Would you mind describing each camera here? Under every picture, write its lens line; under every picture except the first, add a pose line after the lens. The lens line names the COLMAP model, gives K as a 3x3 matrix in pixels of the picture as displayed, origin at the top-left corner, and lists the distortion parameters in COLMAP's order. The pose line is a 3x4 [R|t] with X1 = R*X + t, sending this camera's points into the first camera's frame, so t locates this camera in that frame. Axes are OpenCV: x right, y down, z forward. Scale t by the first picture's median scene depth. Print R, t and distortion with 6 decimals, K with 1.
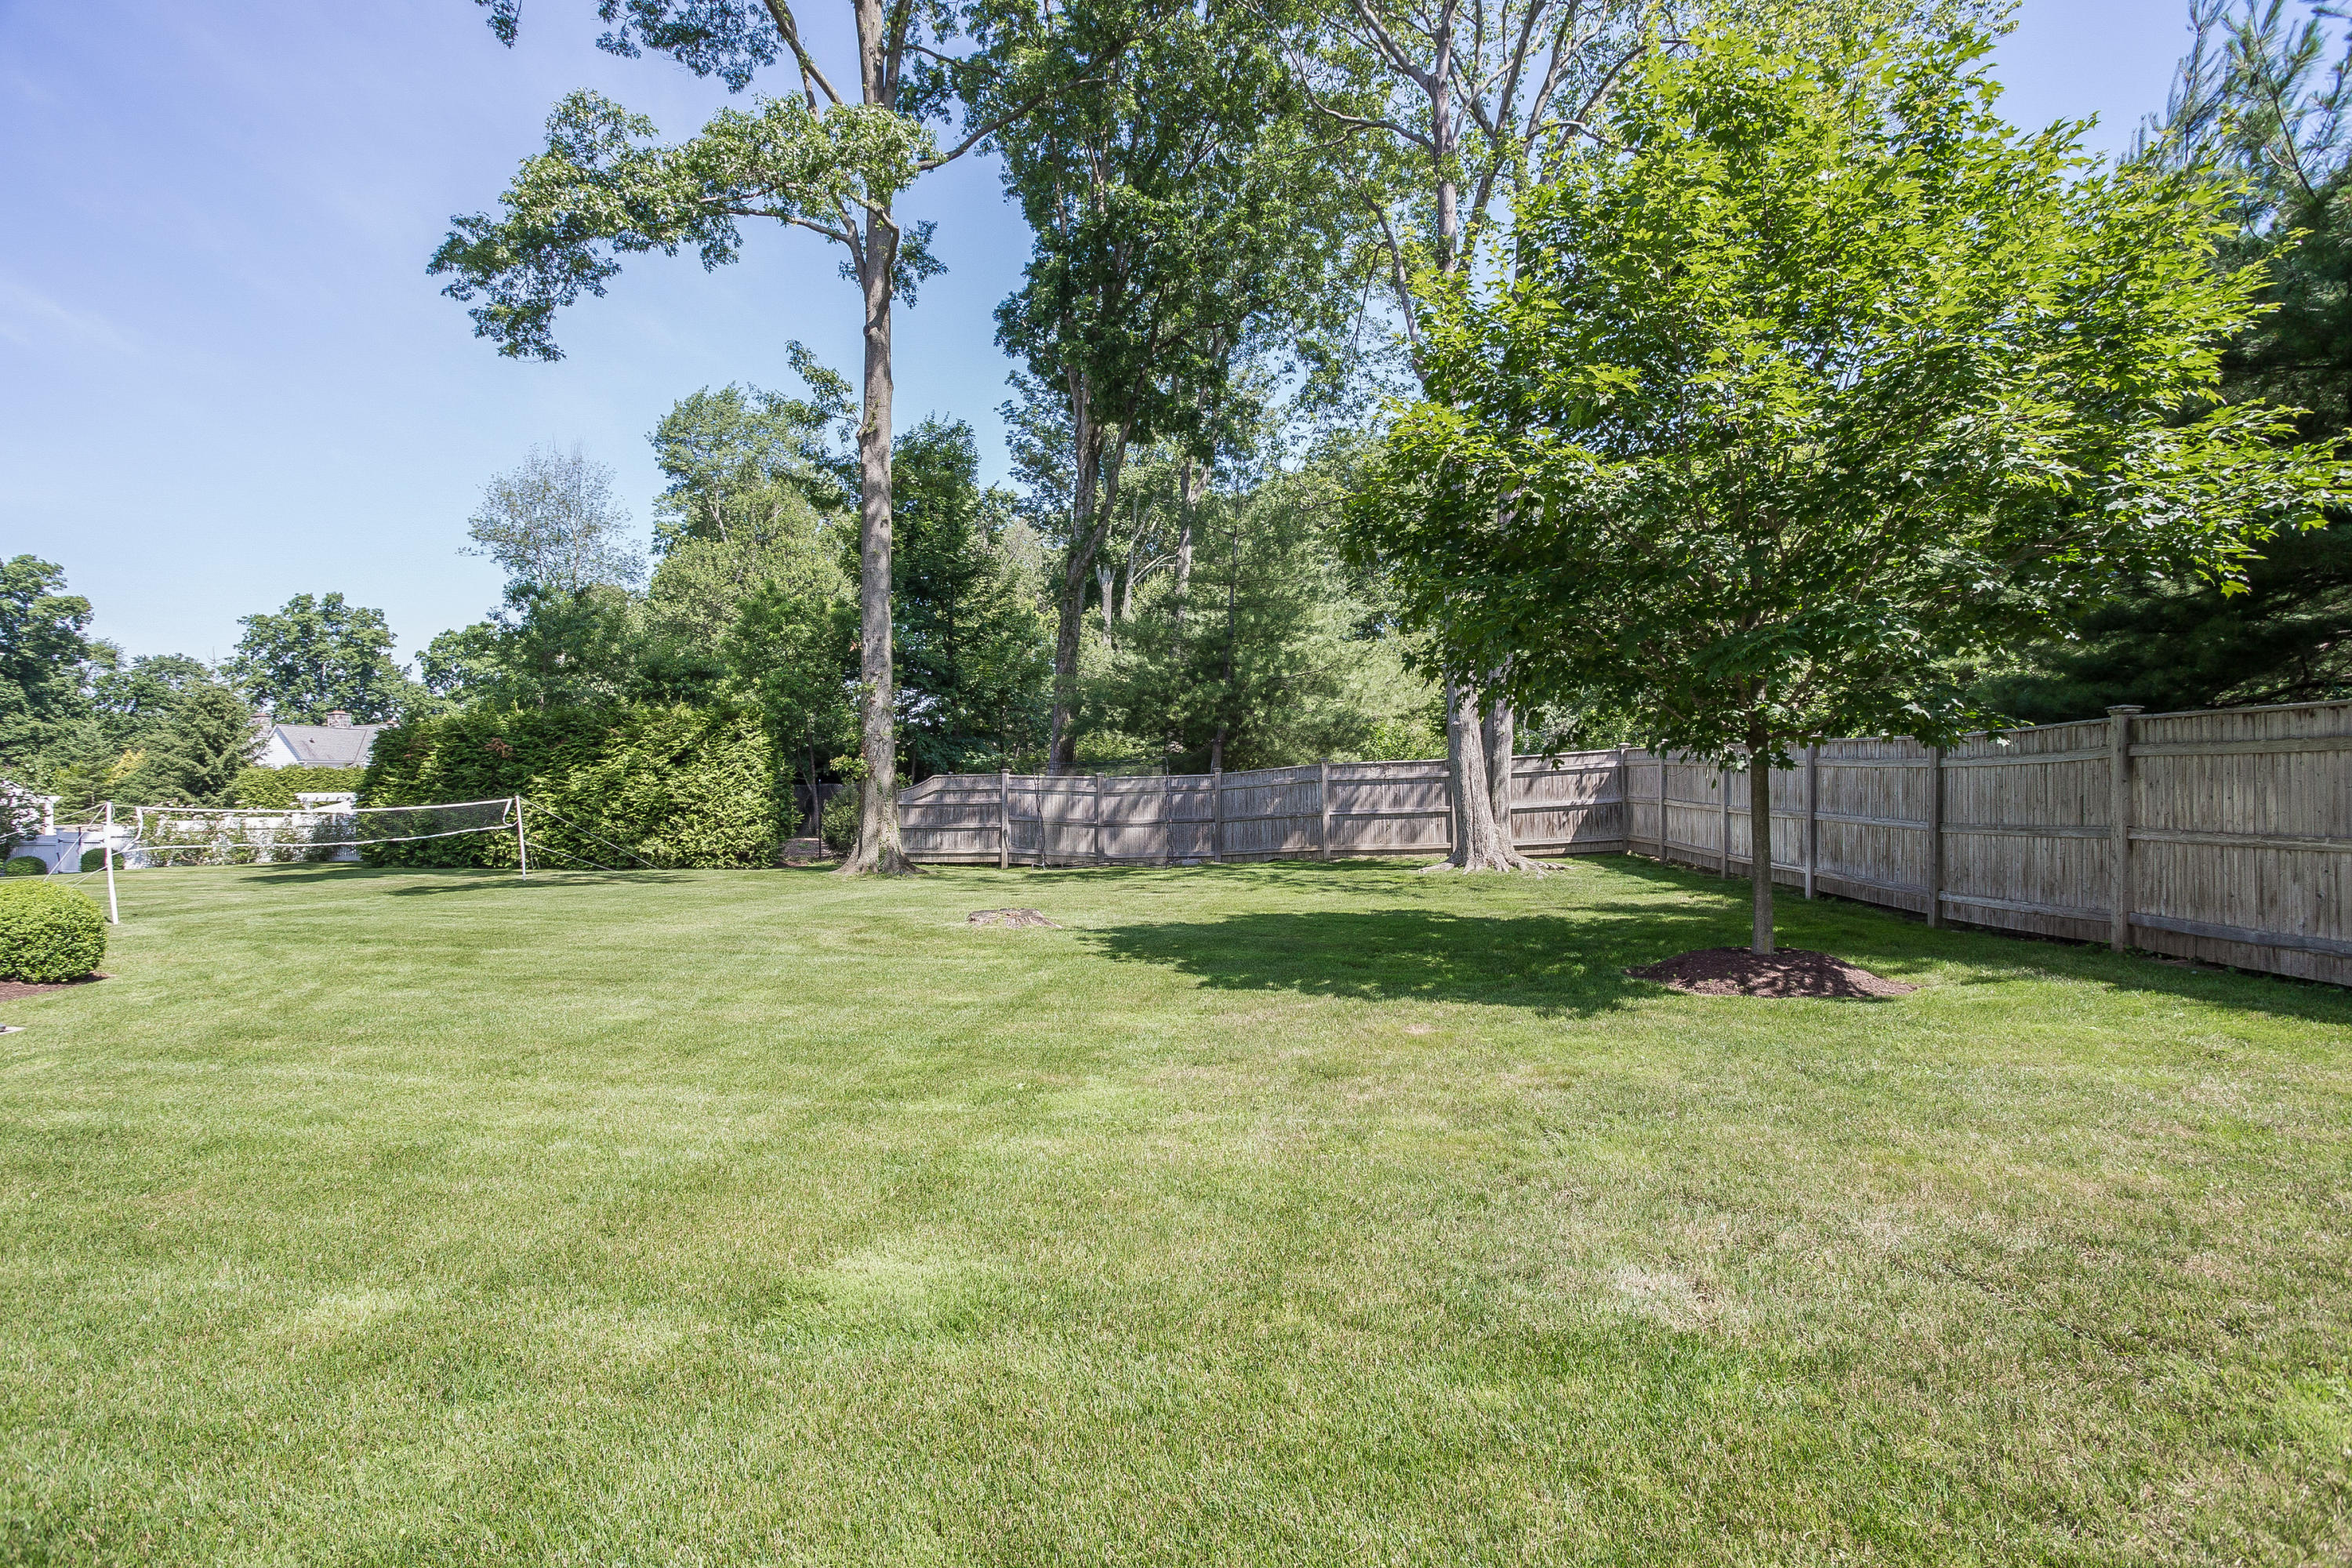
lens RADIAL K [[1141.5, 0, 1182.4], [0, 1141.5, 783.0], [0, 0, 1]] dist [-0.038796, 0.022083]
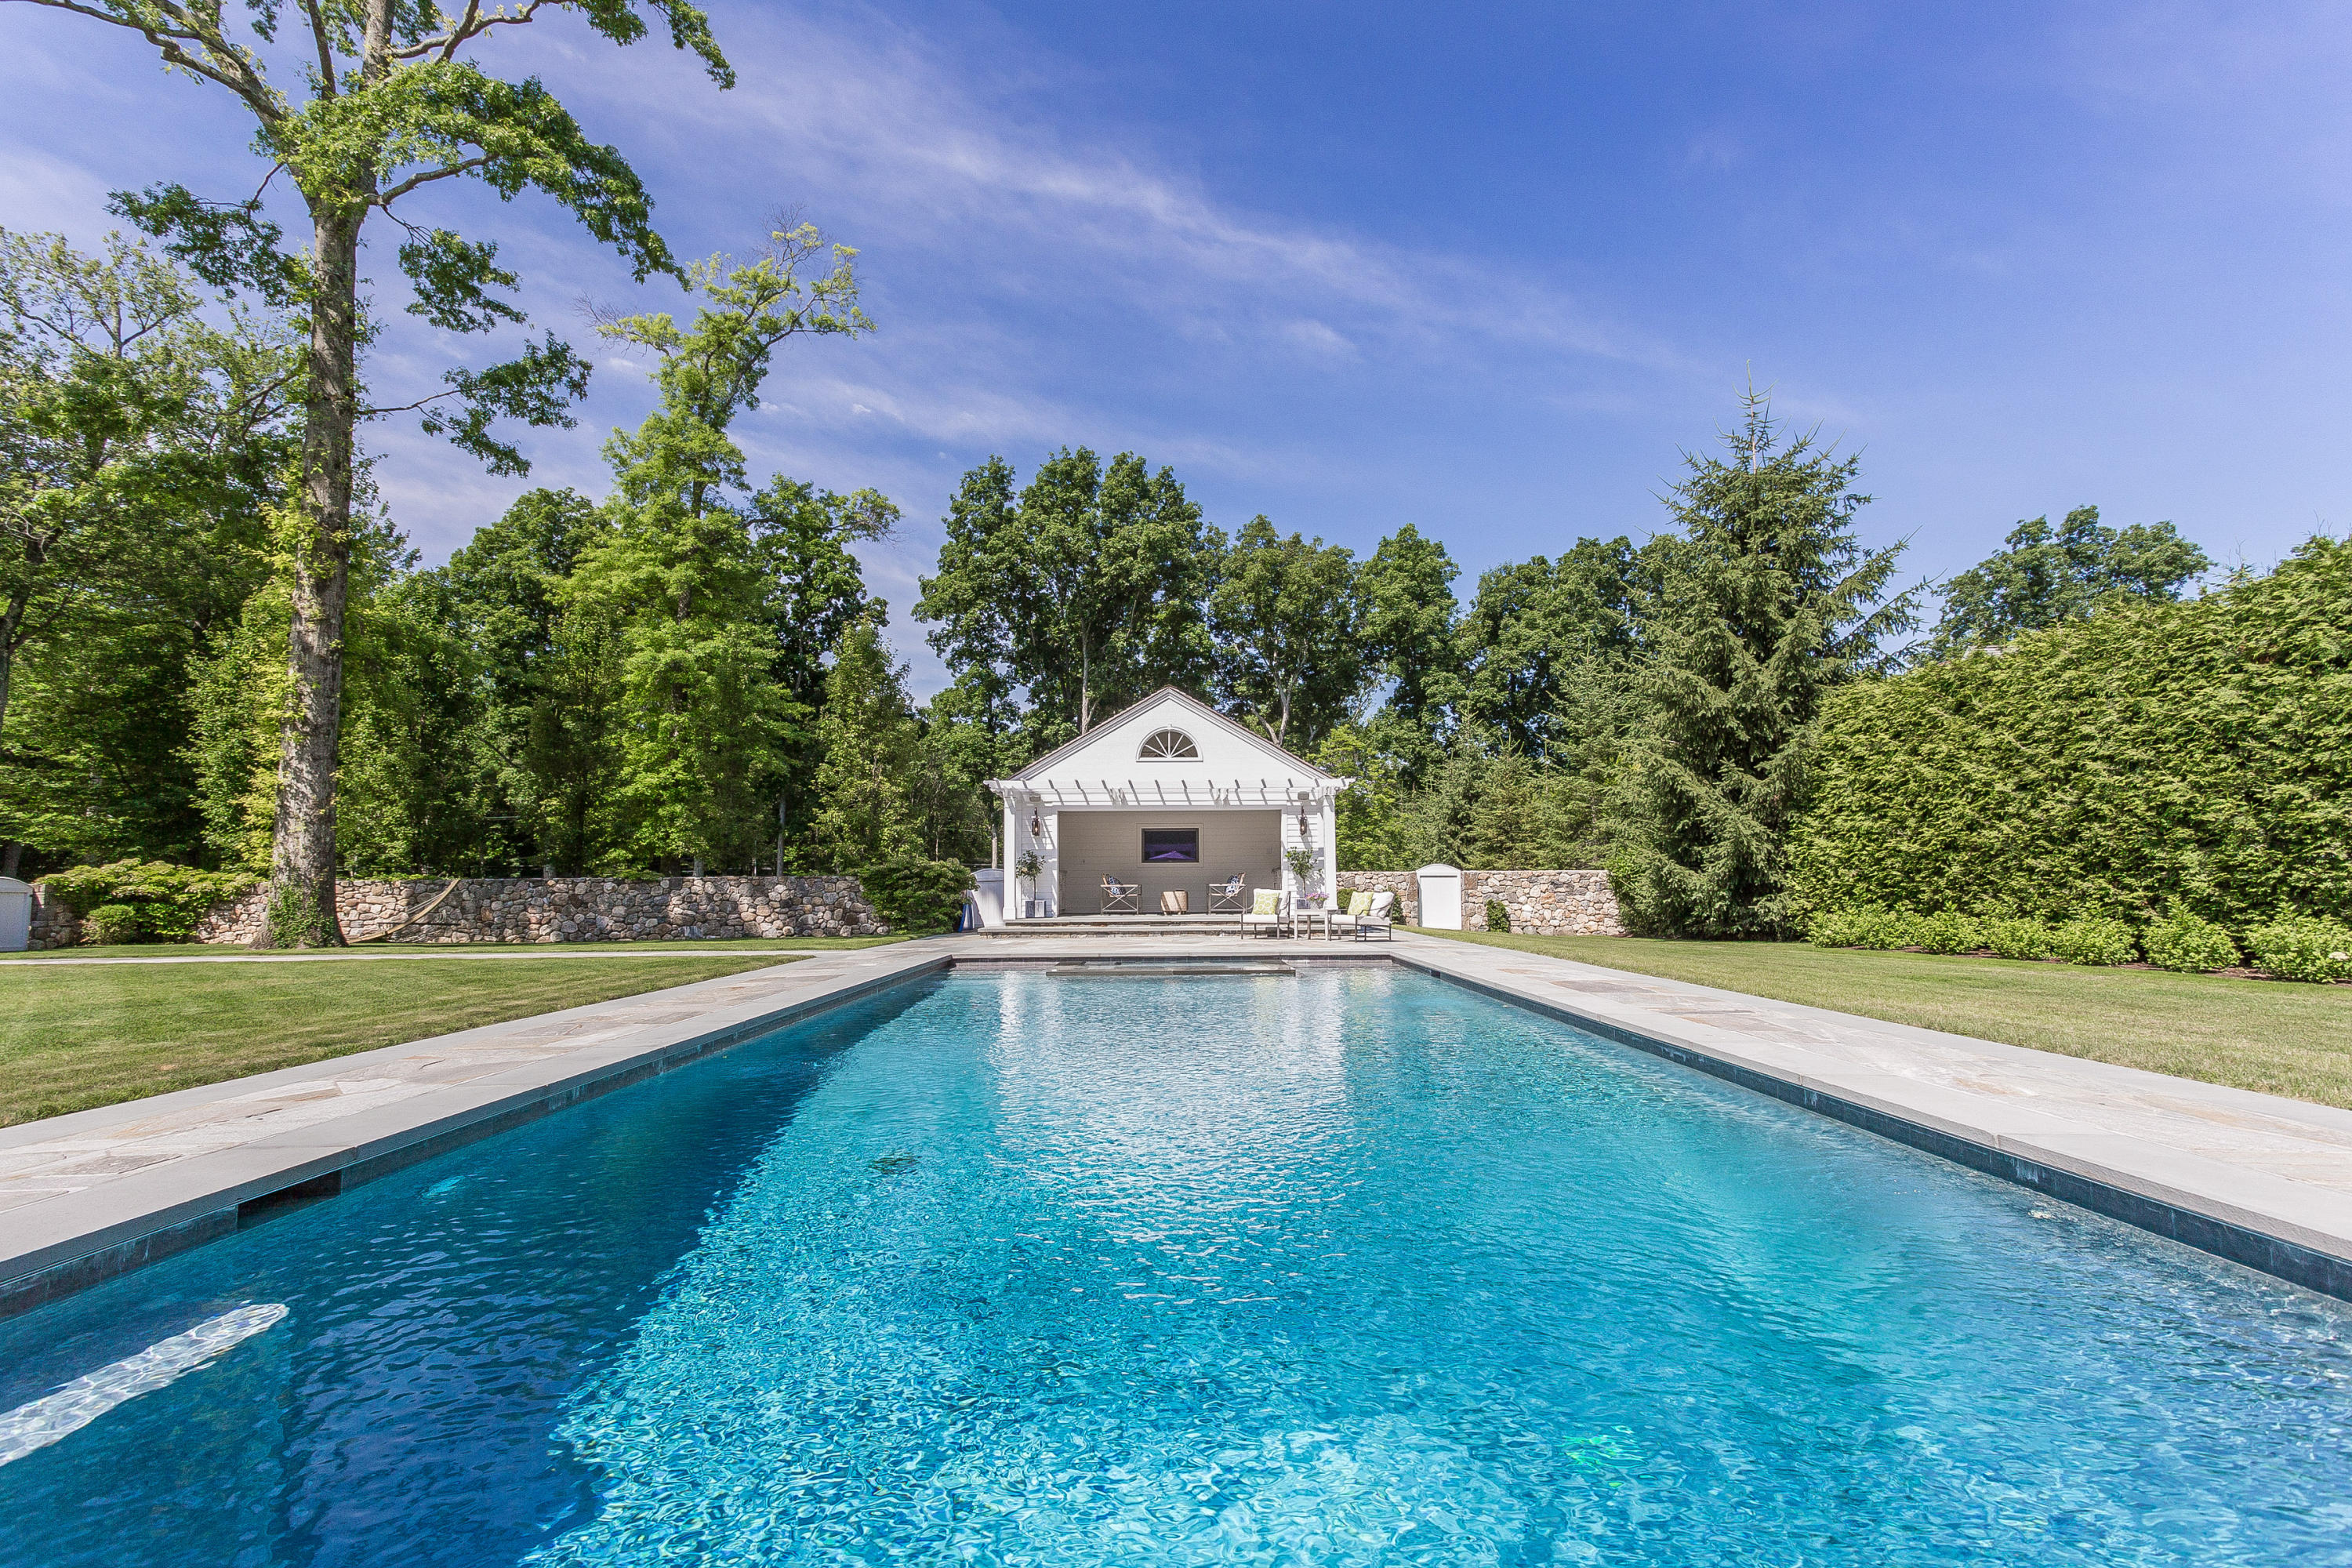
lens RADIAL K [[1121.7, 0, 1184.8], [0, 1121.7, 780.1], [0, 0, 1]] dist [-0.000831, 0.018718]
pose [[0.248362, -0.088501, -0.964616, -1.585363], [0.013237, 0.996035, -0.087976, 0.101684], [0.968577, 0.009082, 0.248549, 2.033817]]
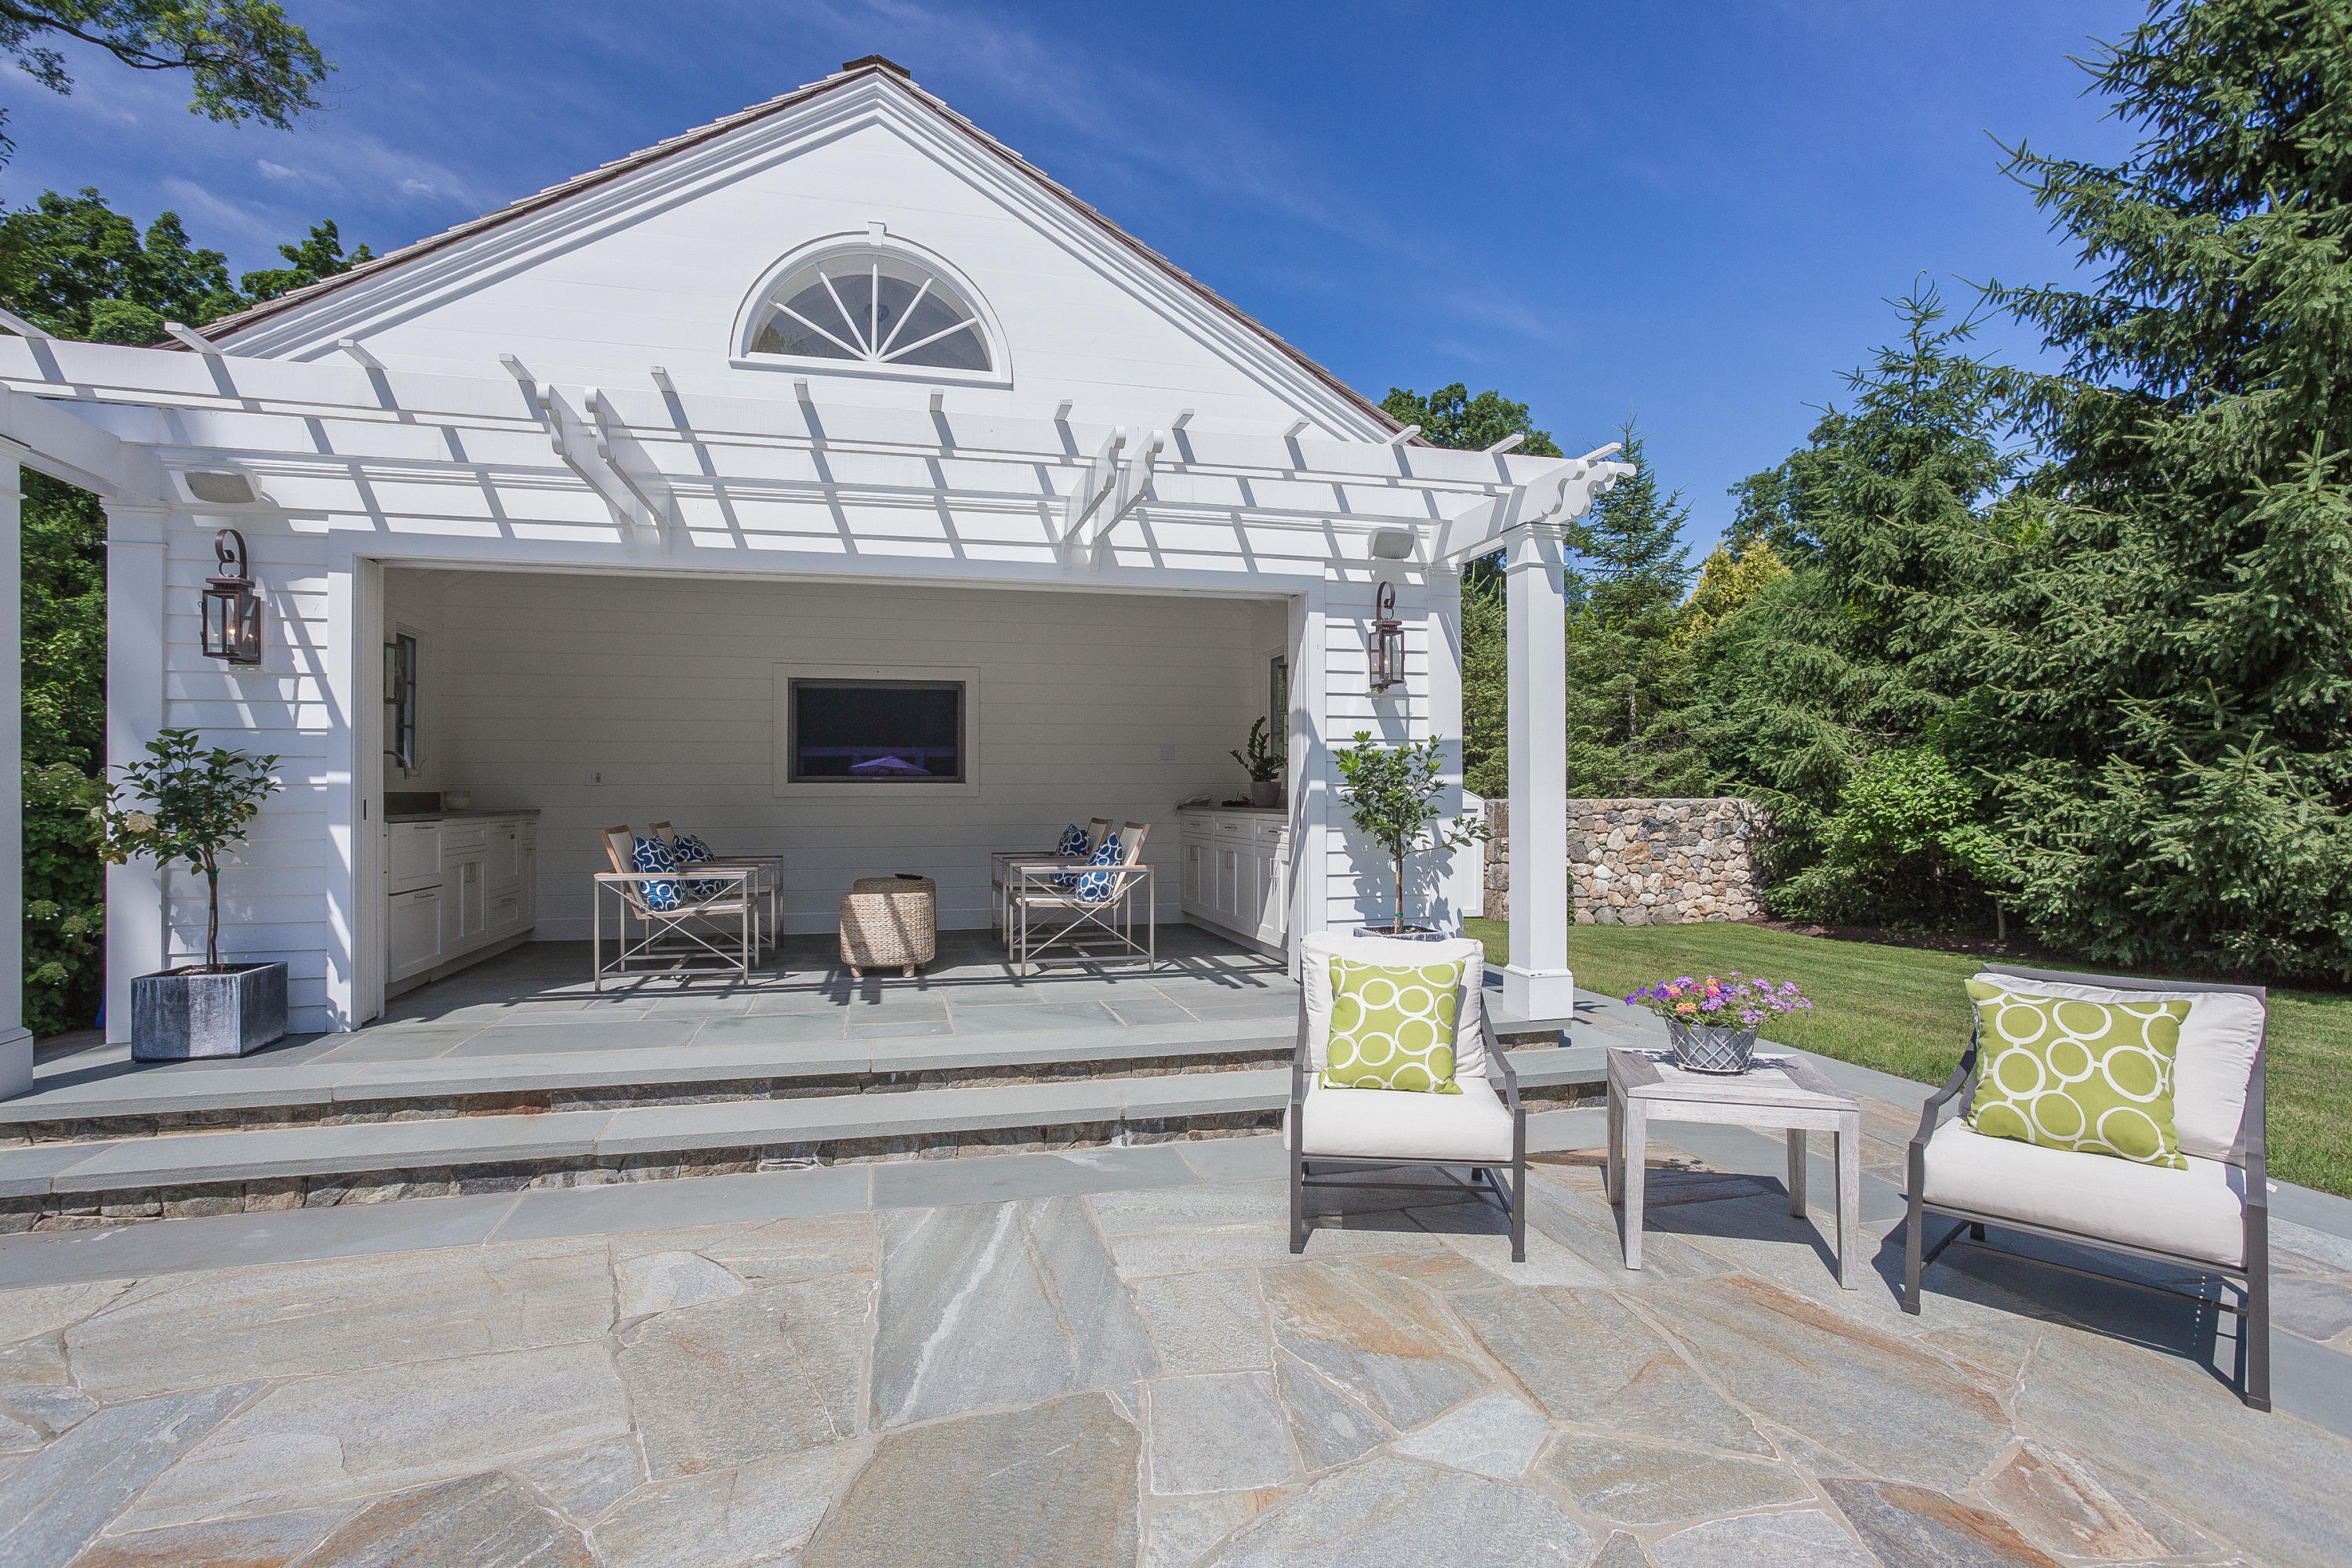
lens RADIAL K [[1148.2, 0, 1177.6], [0, 1148.2, 786.2], [0, 0, 1]] dist [-0.000644, -0.000026]
pose [[0.463327, -0.002284, -0.886184, -2.146742], [0.006710, 0.999977, 0.000931, 0.089679], [0.886162, -0.006378, 0.463332, 2.173462]]
